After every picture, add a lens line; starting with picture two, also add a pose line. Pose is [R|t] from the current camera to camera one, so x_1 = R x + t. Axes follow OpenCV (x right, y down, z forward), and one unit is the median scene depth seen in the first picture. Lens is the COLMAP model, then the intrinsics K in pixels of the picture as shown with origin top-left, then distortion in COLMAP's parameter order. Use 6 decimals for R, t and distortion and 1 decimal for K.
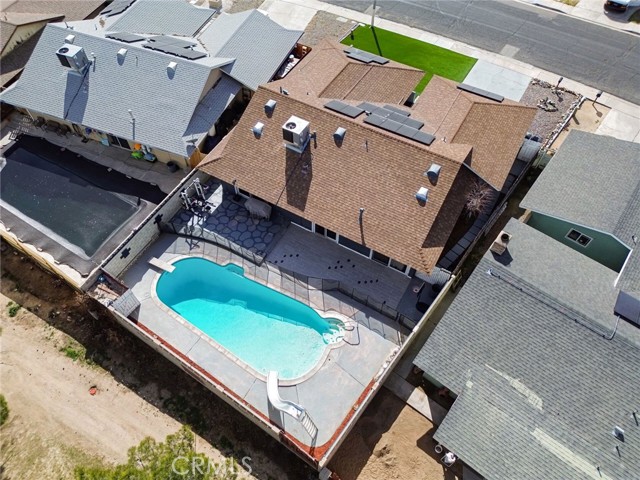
lens RADIAL K [[447.5, 0, 320.0], [0, 447.5, 240.0], [0, 0, 1]] dist [0.073921, -0.068718]
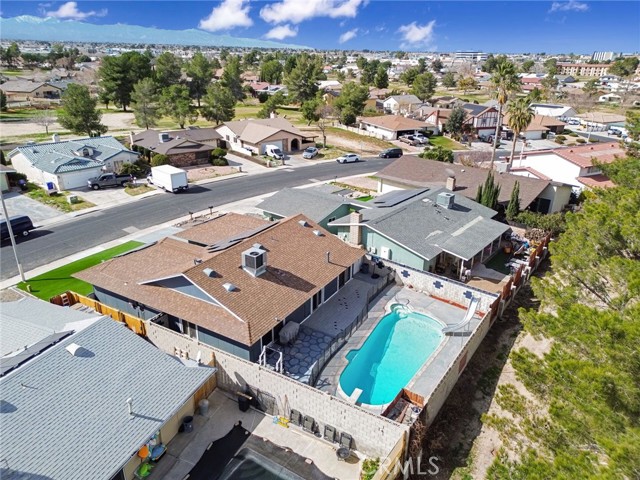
lens RADIAL K [[447.5, 0, 320.0], [0, 447.5, 240.0], [0, 0, 1]] dist [0.073921, -0.068718]
pose [[0.030221, -0.390967, 0.919909, -1.076407], [0.821714, 0.533715, 0.199837, -0.357070], [-0.569099, 0.749862, 0.337392, 0.490608]]
